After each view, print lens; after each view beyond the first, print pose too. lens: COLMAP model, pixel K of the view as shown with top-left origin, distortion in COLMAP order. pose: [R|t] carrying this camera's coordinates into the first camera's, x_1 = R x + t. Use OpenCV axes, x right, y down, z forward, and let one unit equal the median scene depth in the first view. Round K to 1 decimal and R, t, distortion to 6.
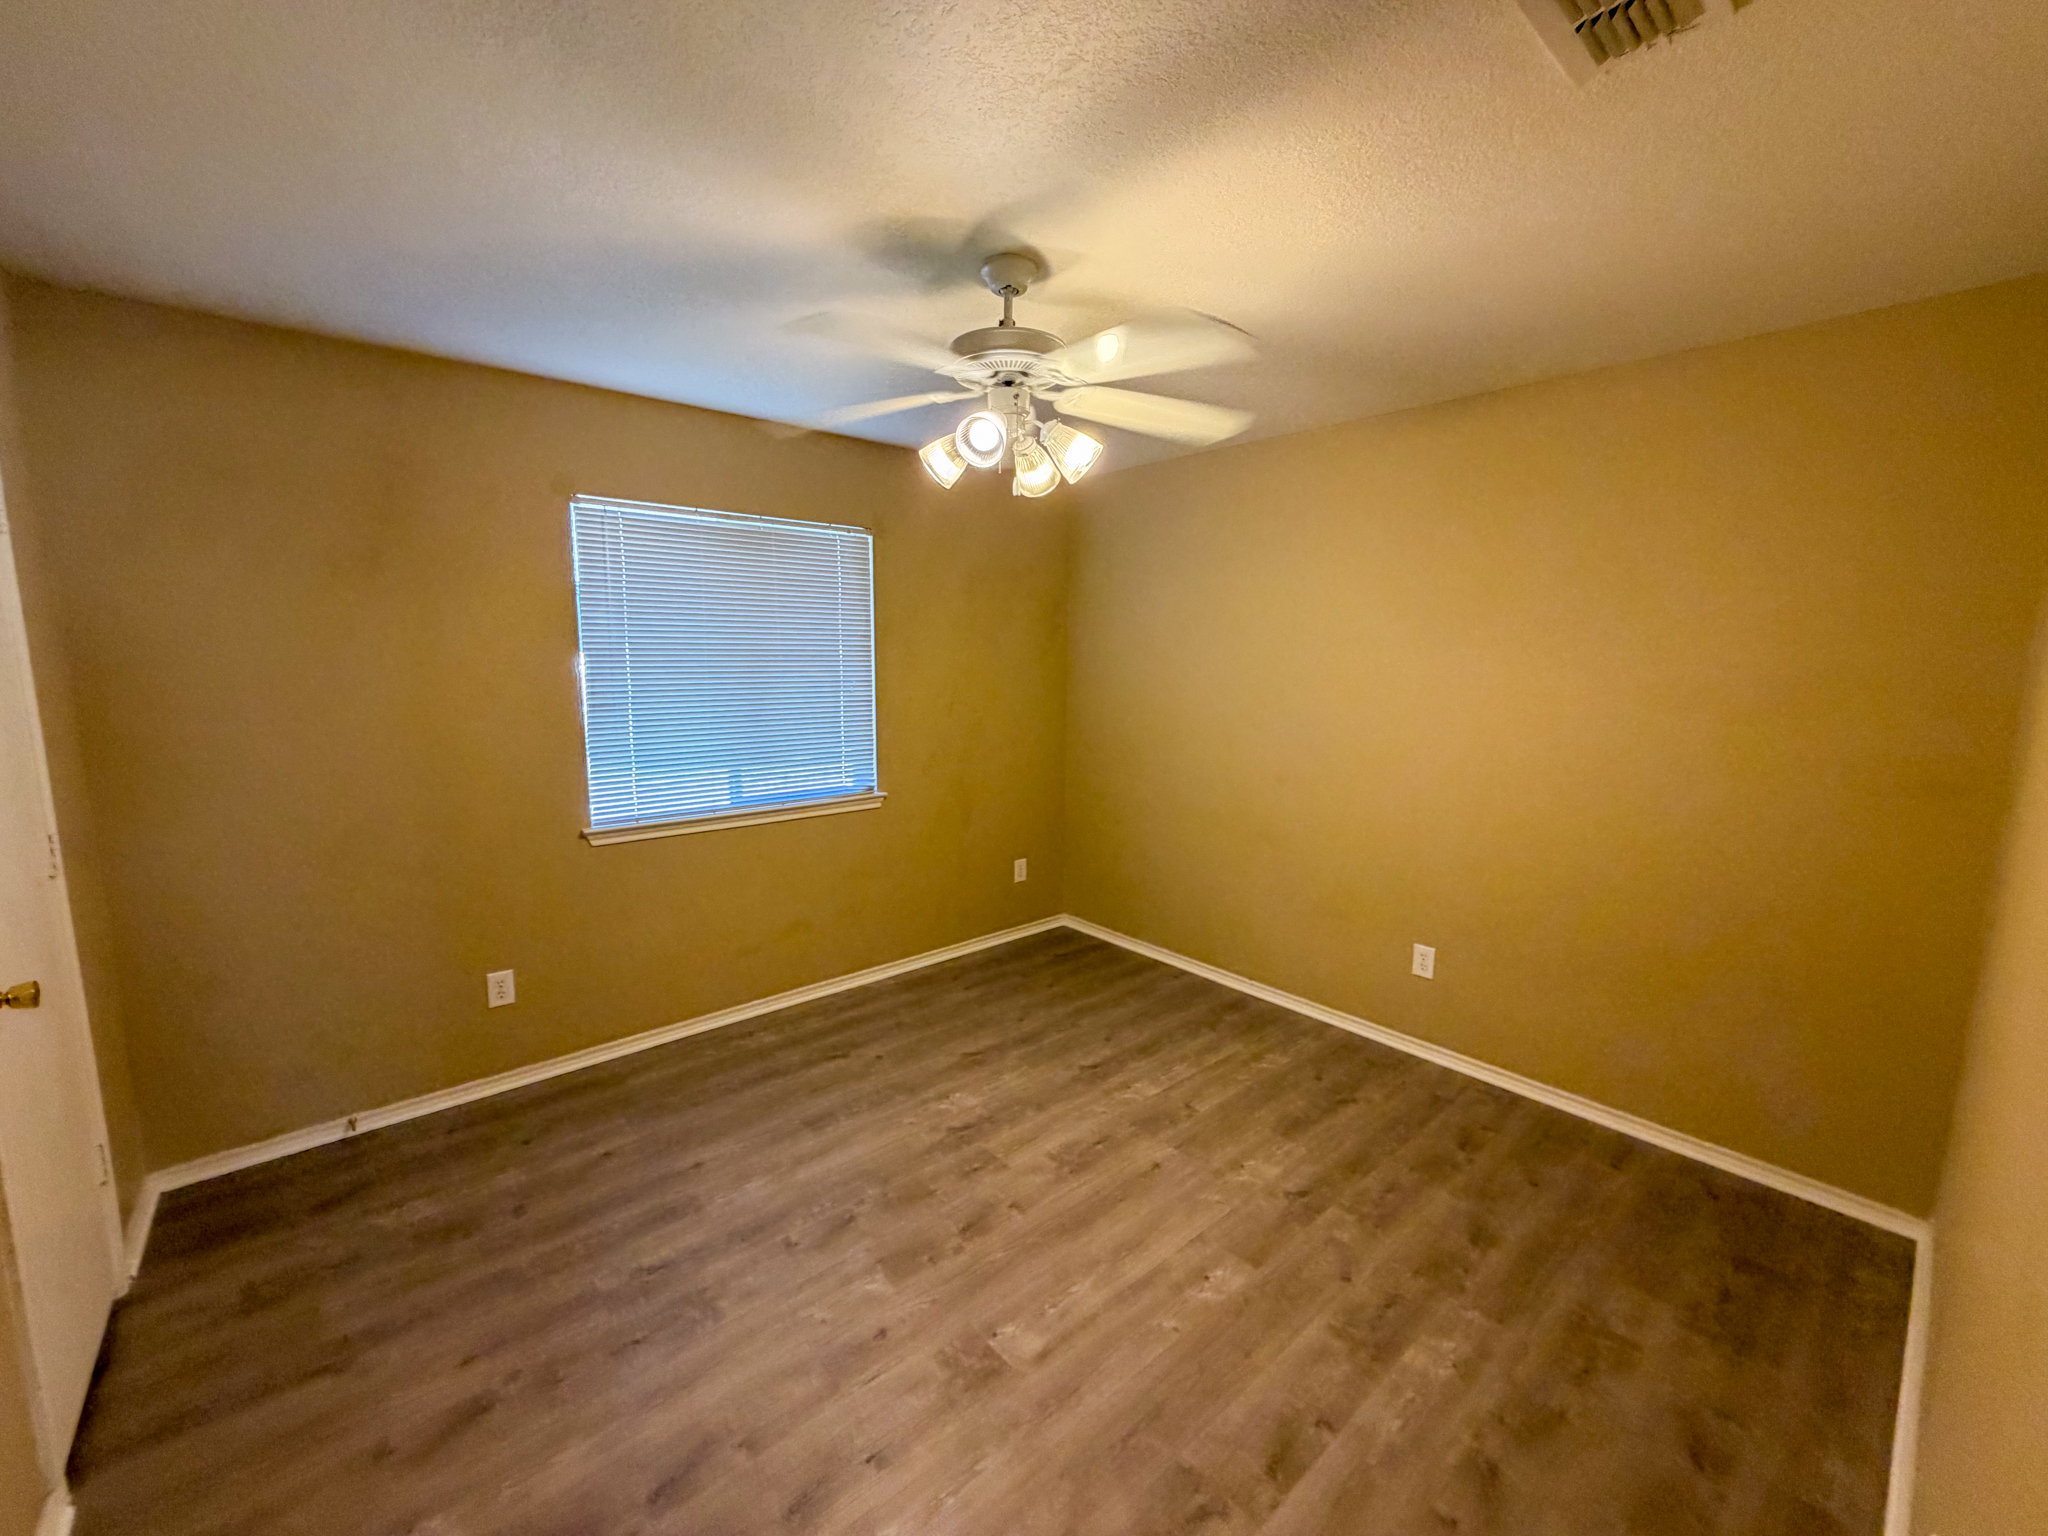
lens RADIAL K [[817.6, 0, 1019.2], [0, 817.6, 768.2], [0, 0, 1]] dist [-0.000354, 0.000374]
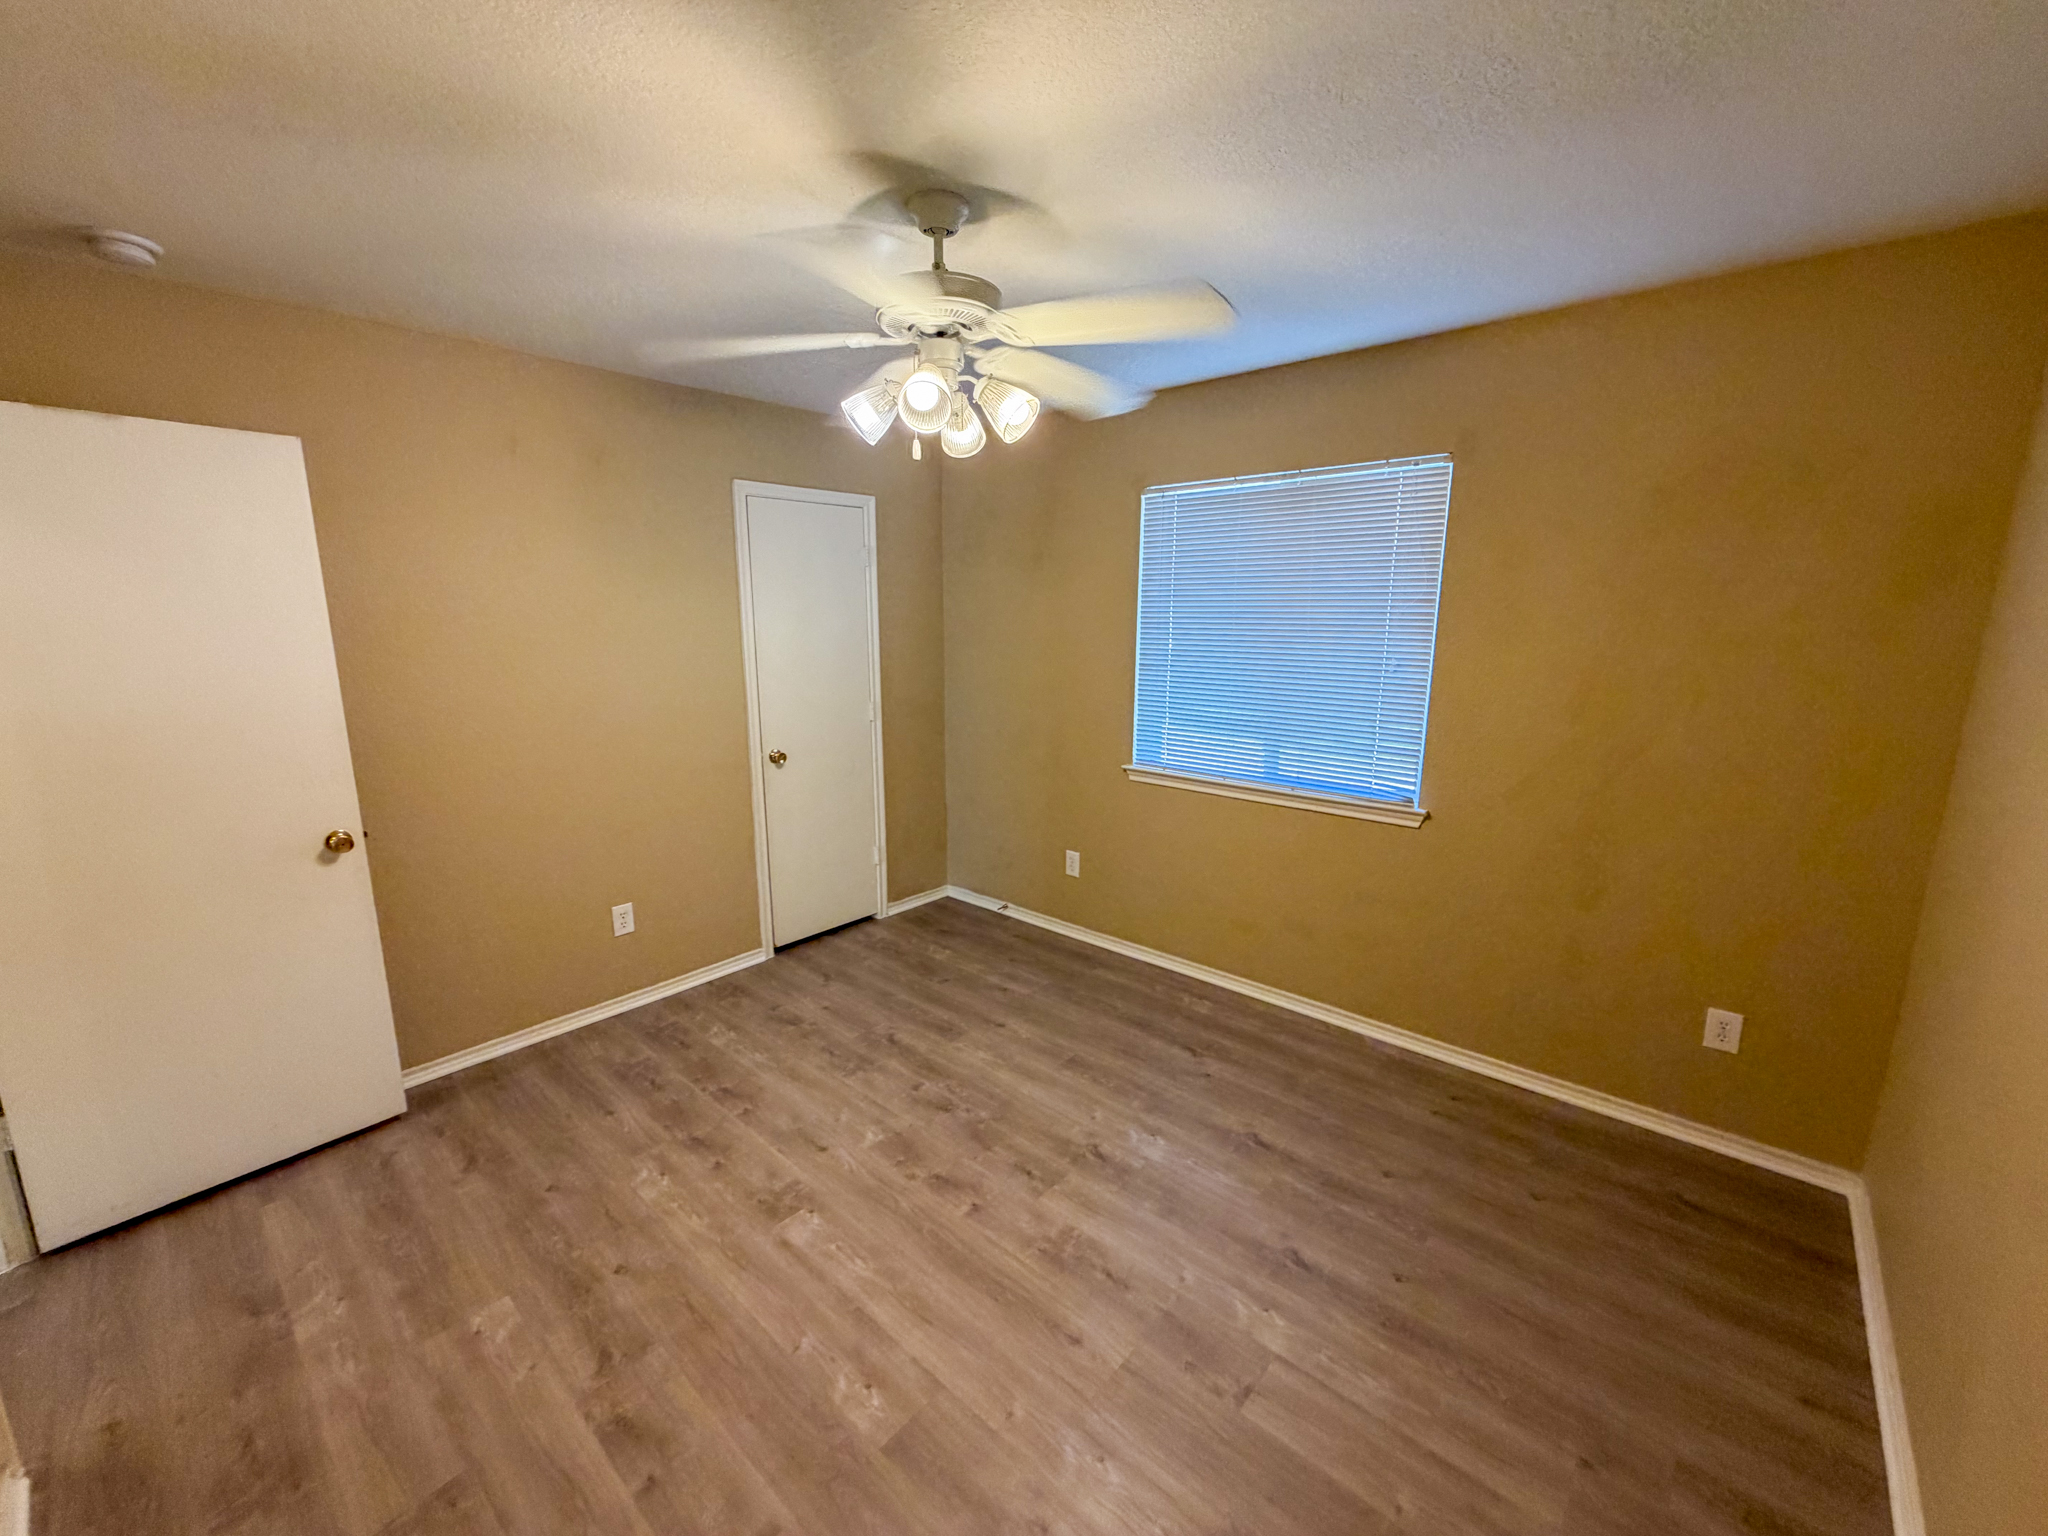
lens RADIAL K [[817.6, 0, 1019.2], [0, 817.6, 768.2], [0, 0, 1]] dist [-0.000354, 0.000374]
pose [[0.128113, 0.185796, -0.974201, 0.741293], [-0.138780, 0.975989, 0.167887, -0.118983], [0.982002, 0.113691, 0.150821, 0.749288]]
